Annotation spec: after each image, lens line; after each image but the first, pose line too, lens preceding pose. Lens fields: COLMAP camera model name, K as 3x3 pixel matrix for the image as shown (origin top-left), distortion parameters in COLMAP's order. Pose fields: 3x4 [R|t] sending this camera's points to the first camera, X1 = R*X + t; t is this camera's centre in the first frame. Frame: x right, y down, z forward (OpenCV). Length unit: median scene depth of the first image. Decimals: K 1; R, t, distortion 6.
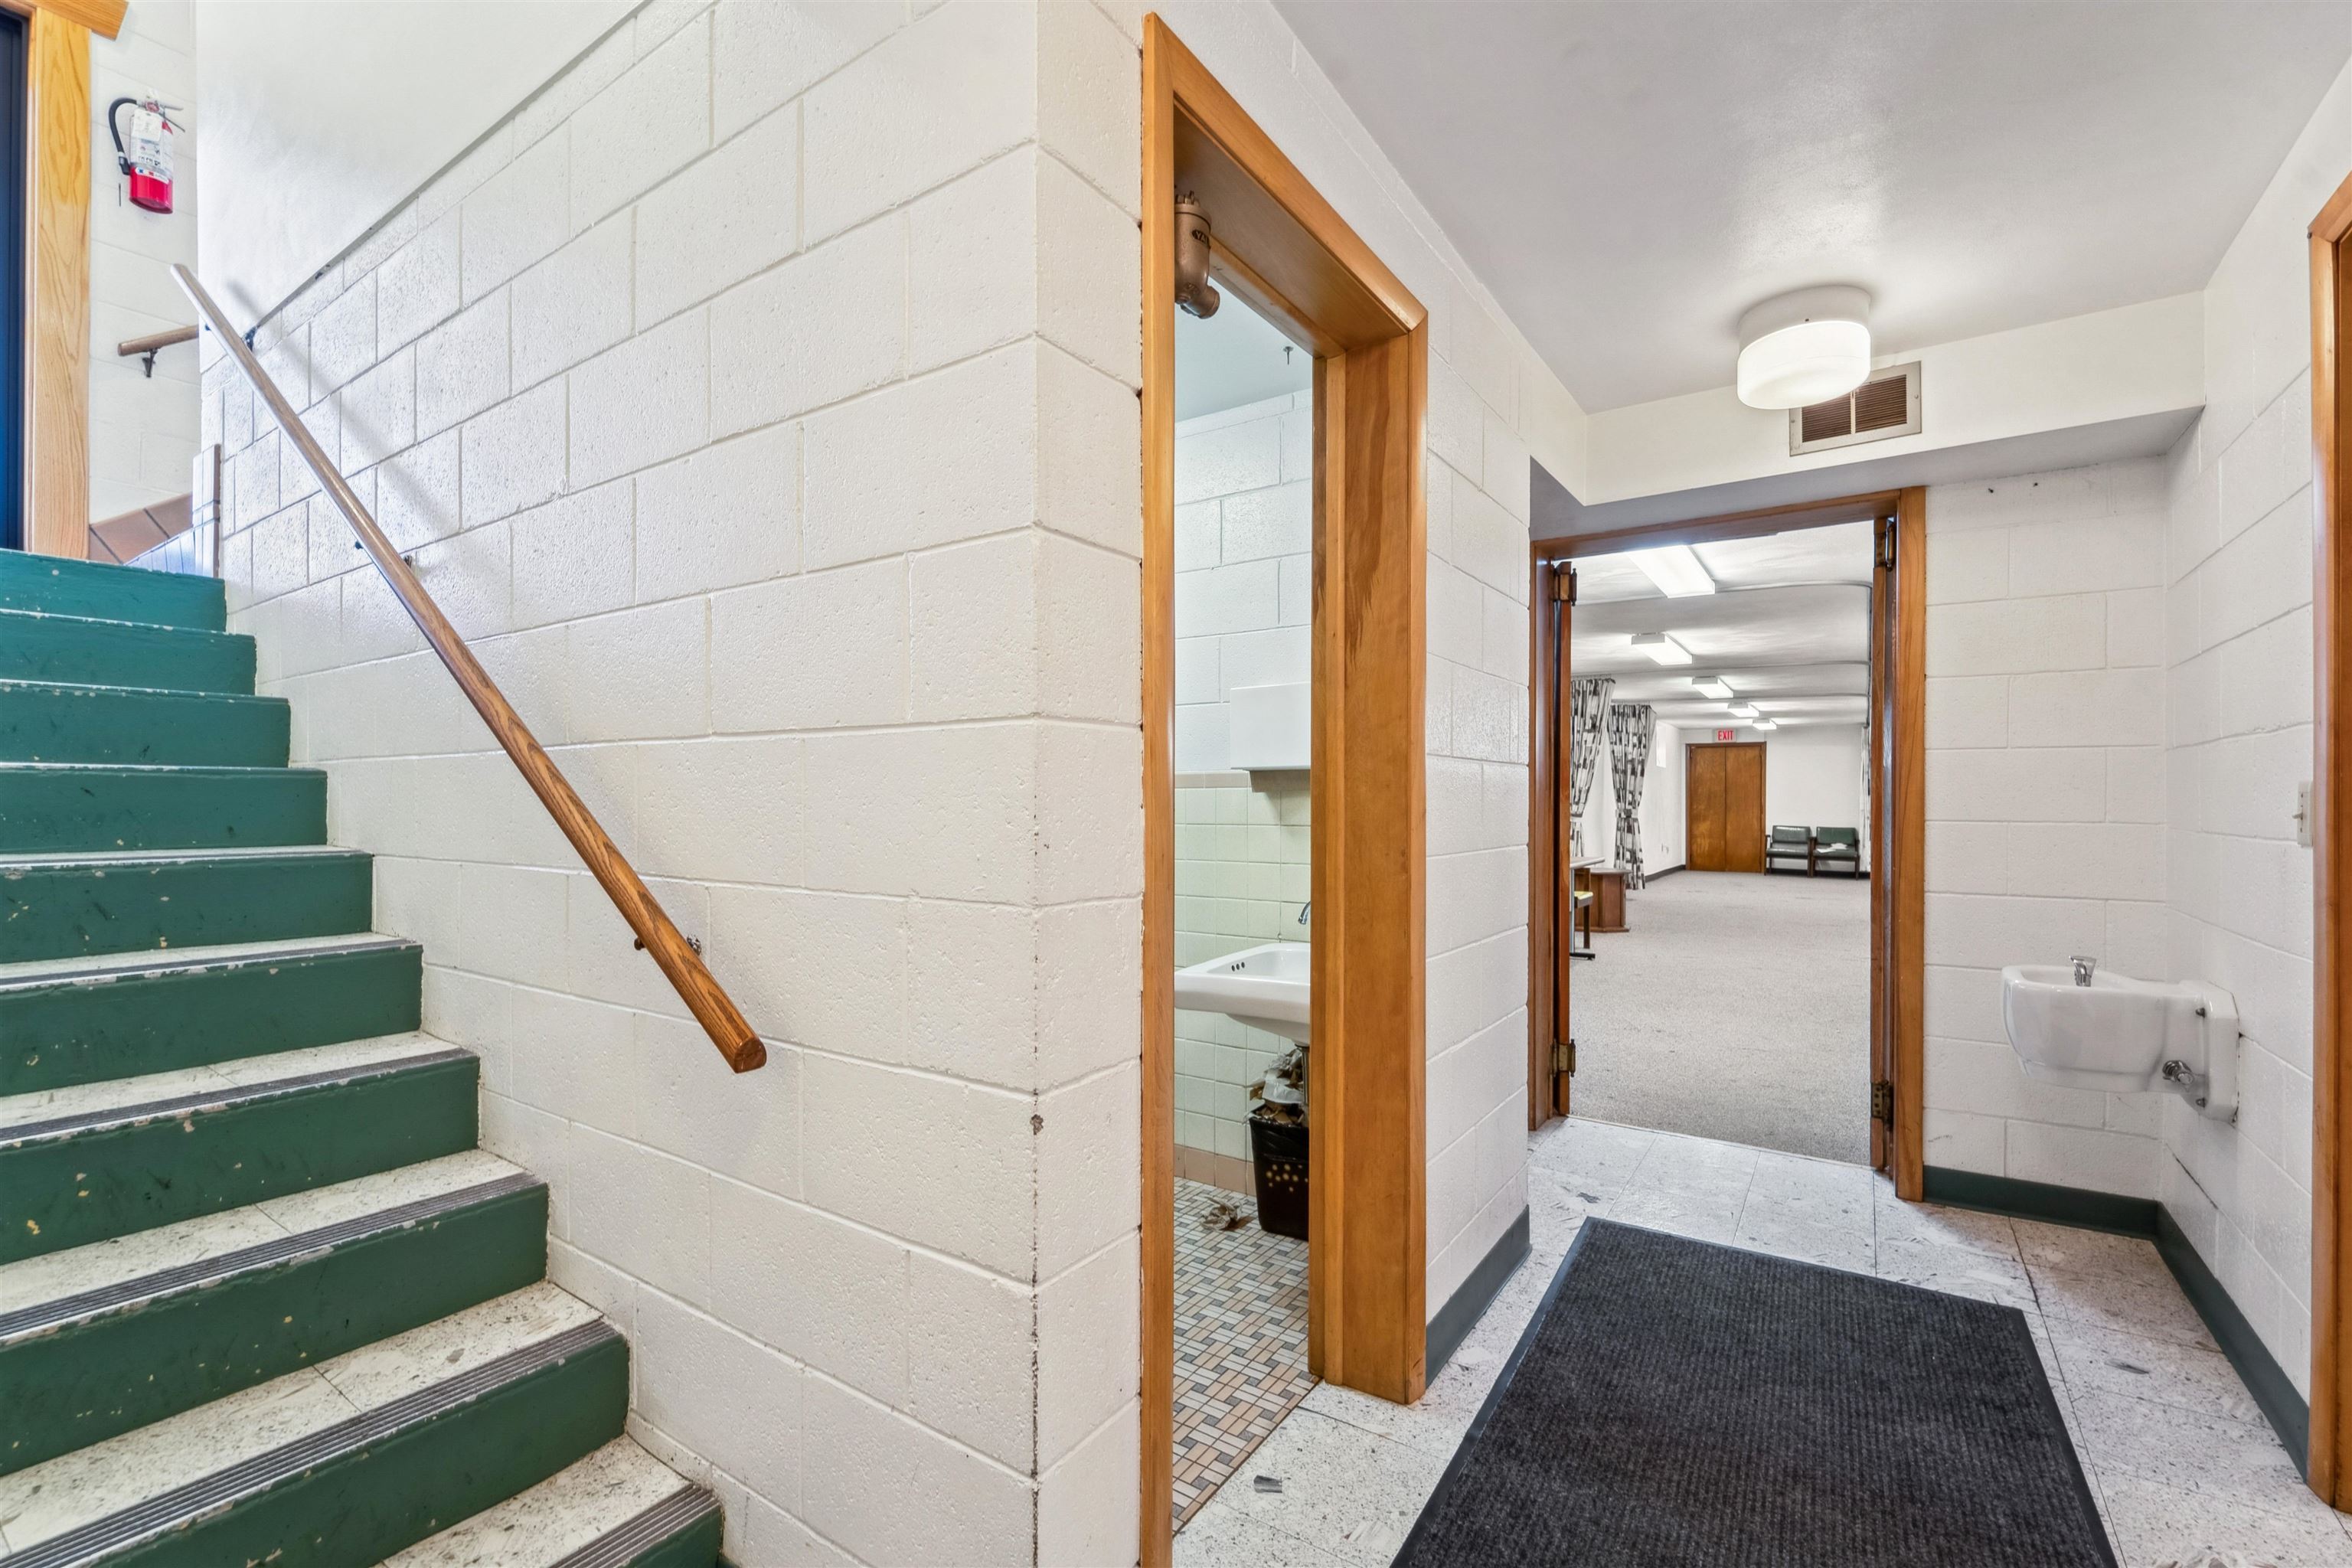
lens RADIAL K [[1015.0, 0, 1169.3], [0, 1015.0, 793.9], [0, 0, 1]] dist [0.004859, 0.000109]
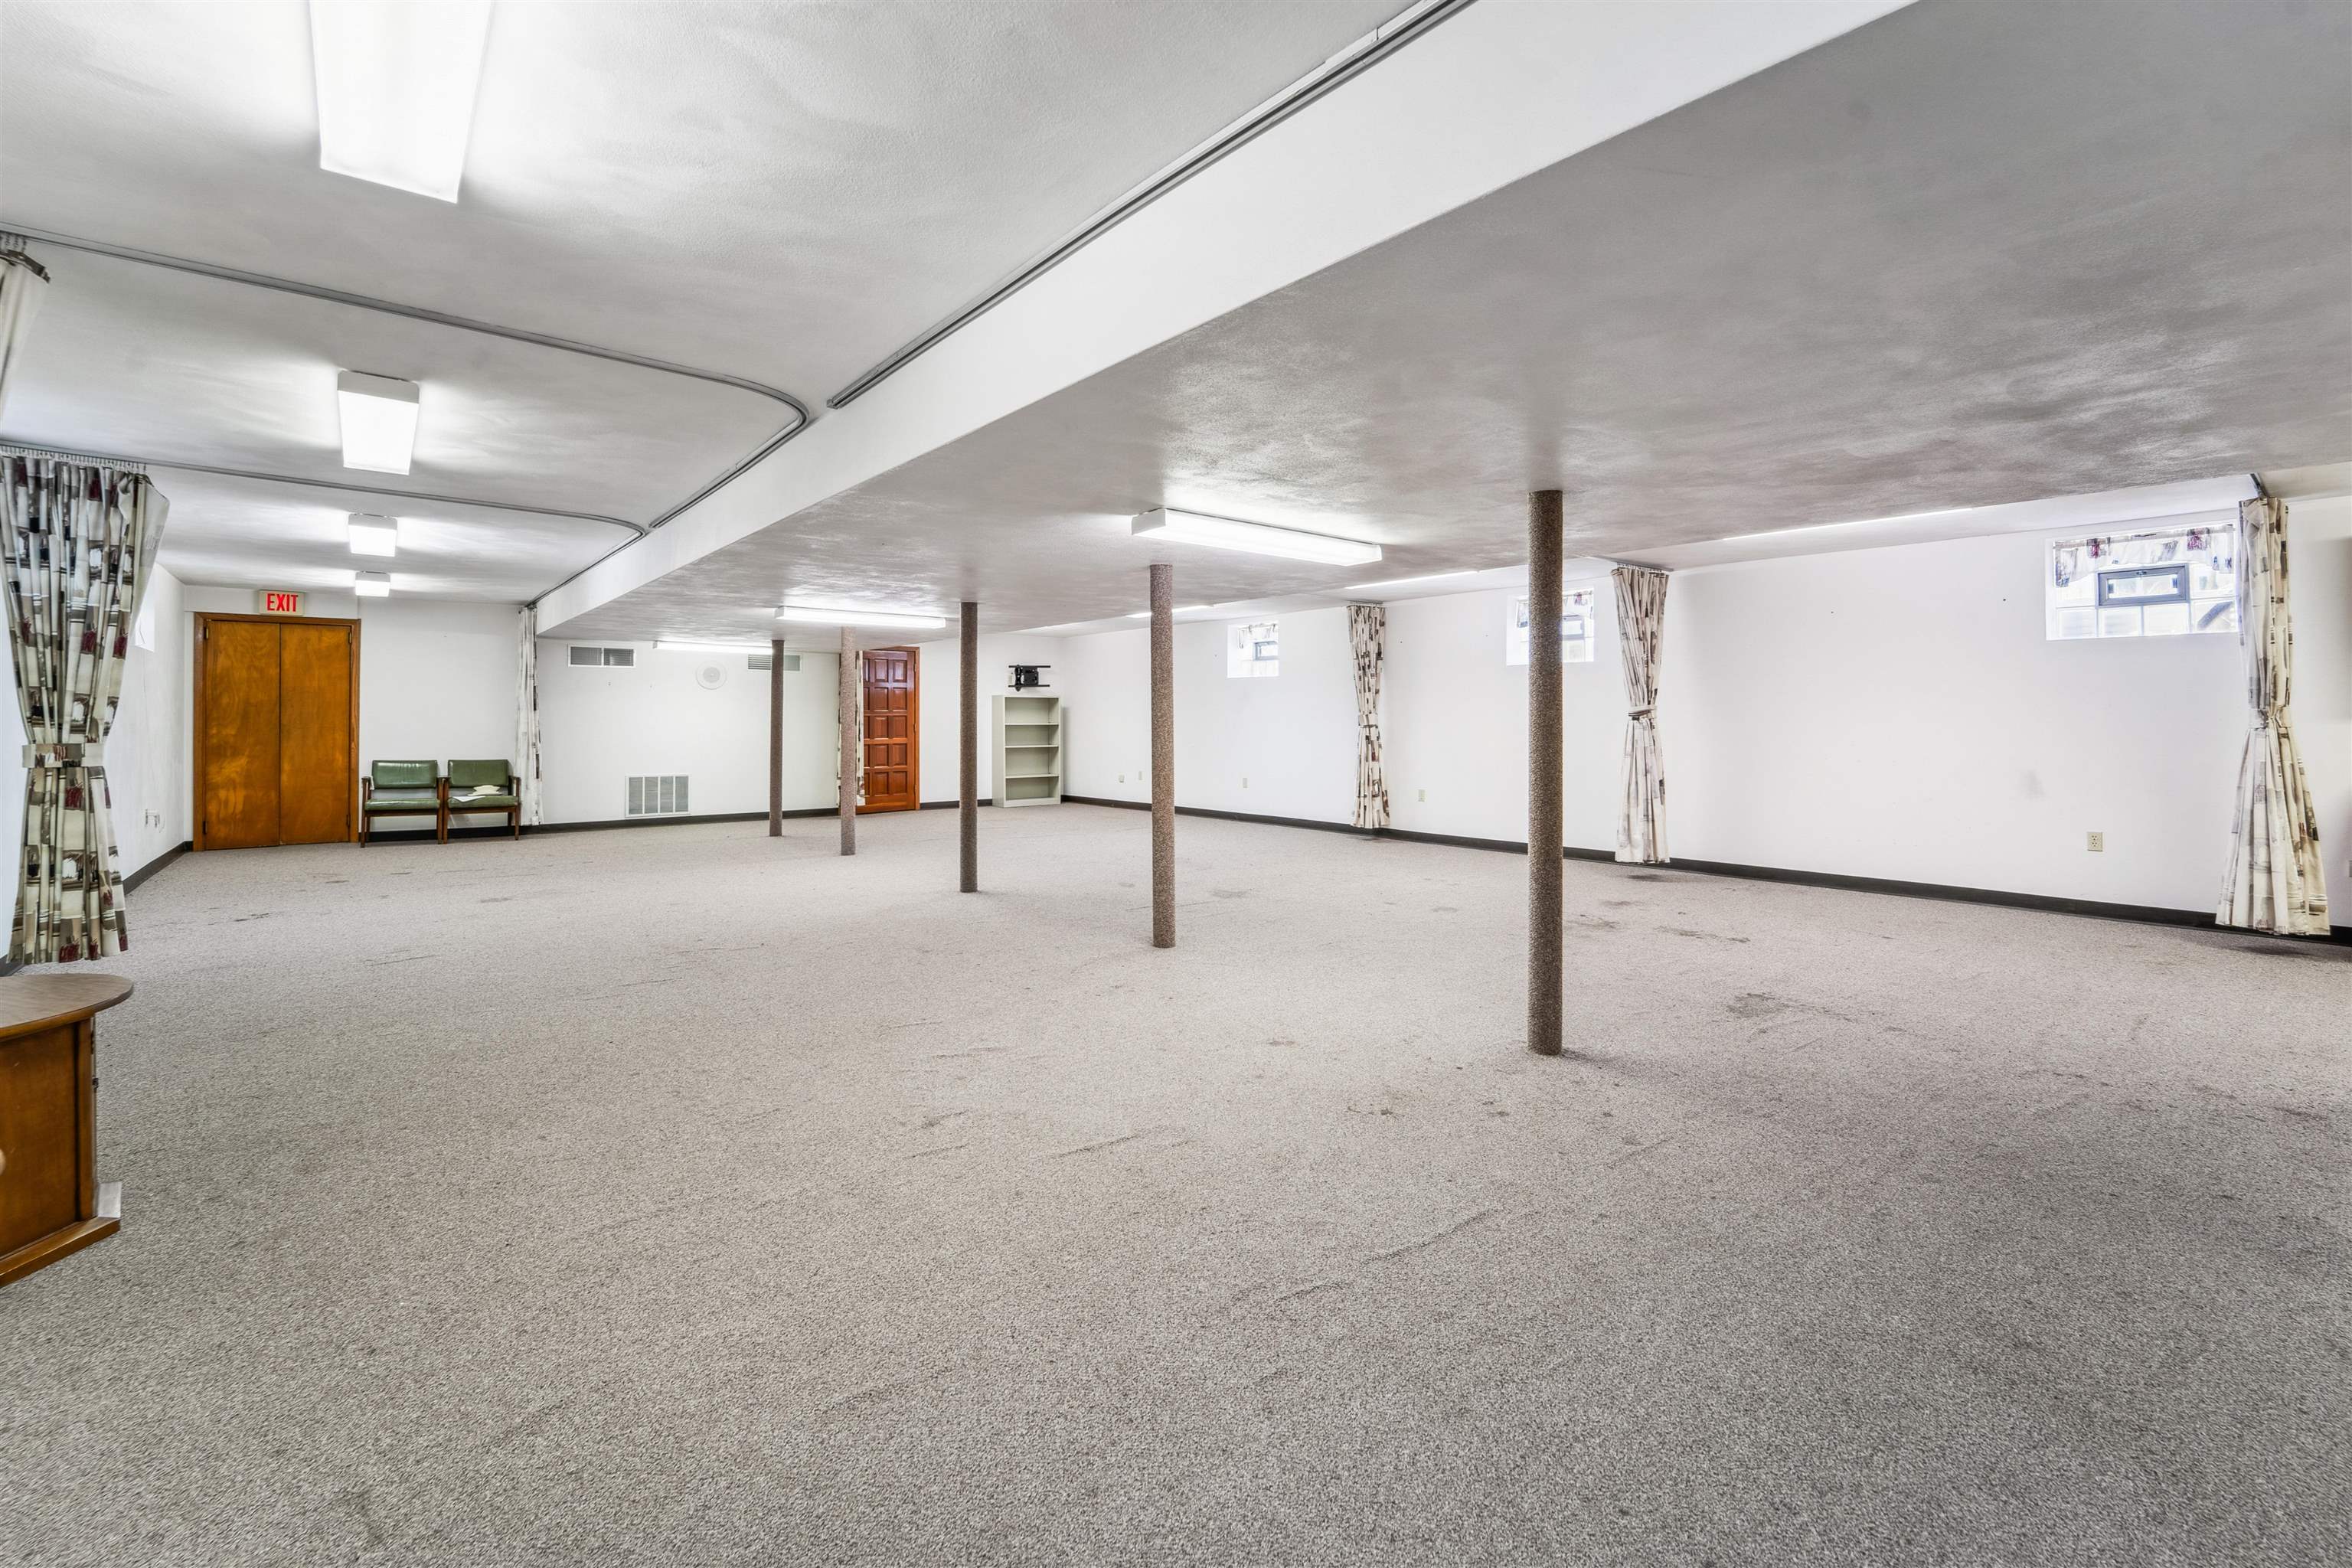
lens RADIAL K [[949.0, 0, 1079.4], [0, 949.0, 713.7], [0, 0, 1]] dist [-0.004090, -0.000172]
pose [[0.296582, 0.003646, 0.955000, 0.194447], [-0.006937, 0.999975, -0.001663, 0.001748], [-0.954982, -0.006131, 0.296600, 0.457886]]
